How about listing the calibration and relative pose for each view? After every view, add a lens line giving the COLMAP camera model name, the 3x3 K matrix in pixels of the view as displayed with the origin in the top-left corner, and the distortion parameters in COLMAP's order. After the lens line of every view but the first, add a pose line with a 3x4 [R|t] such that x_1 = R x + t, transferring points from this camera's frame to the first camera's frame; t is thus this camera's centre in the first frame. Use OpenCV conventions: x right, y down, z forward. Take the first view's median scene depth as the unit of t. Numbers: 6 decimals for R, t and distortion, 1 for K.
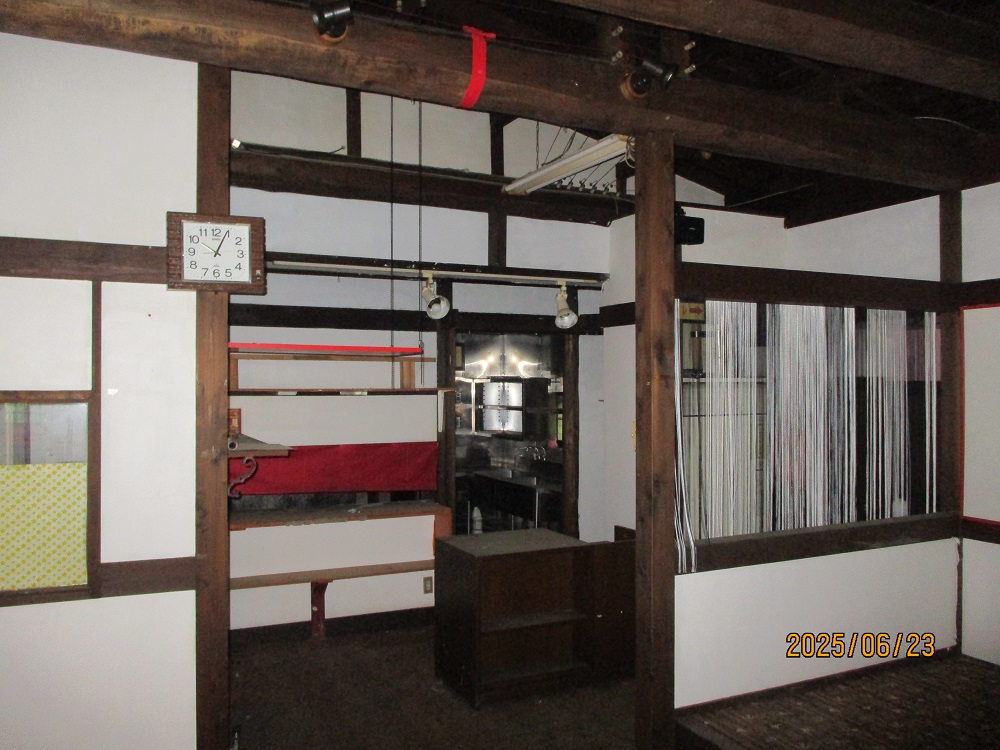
lens RADIAL K [[831.1, 0, 498.8], [0, 831.1, 386.3], [0, 0, 1]] dist [-0.006560, -0.001776]
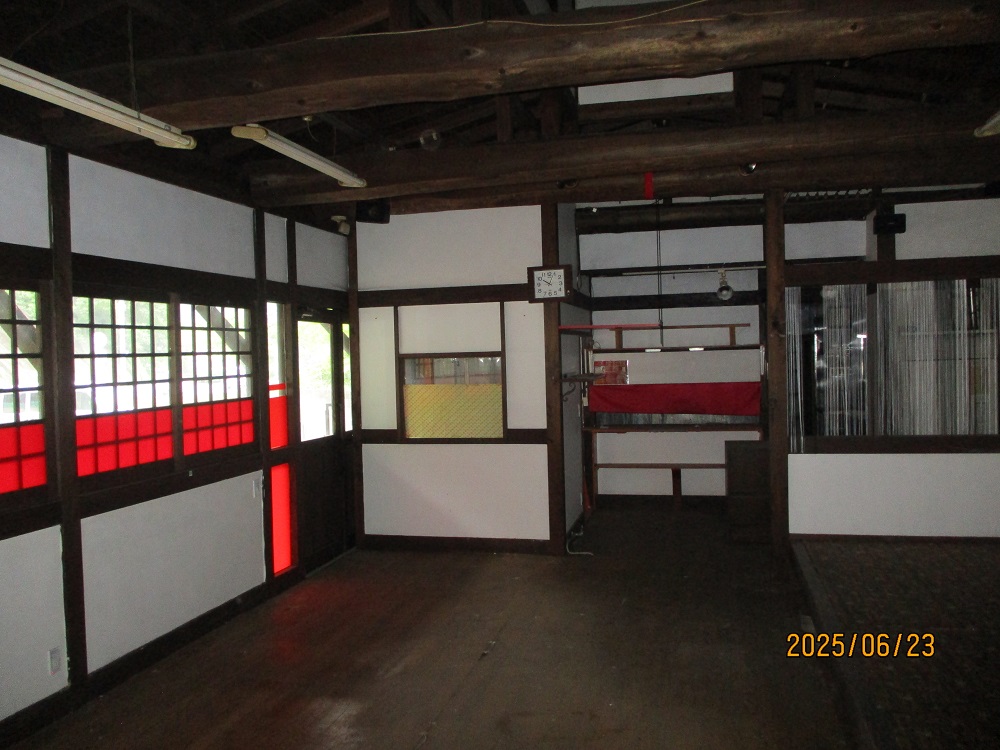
lens RADIAL K [[828.1, 0, 514.5], [0, 828.1, 372.2], [0, 0, 1]] dist [-0.028540, 0.000761]
pose [[0.780441, -0.008320, -0.625174, 0.876876], [0.027967, 0.999375, 0.021614, 0.013741], [0.624603, -0.034353, 0.780186, -0.678170]]
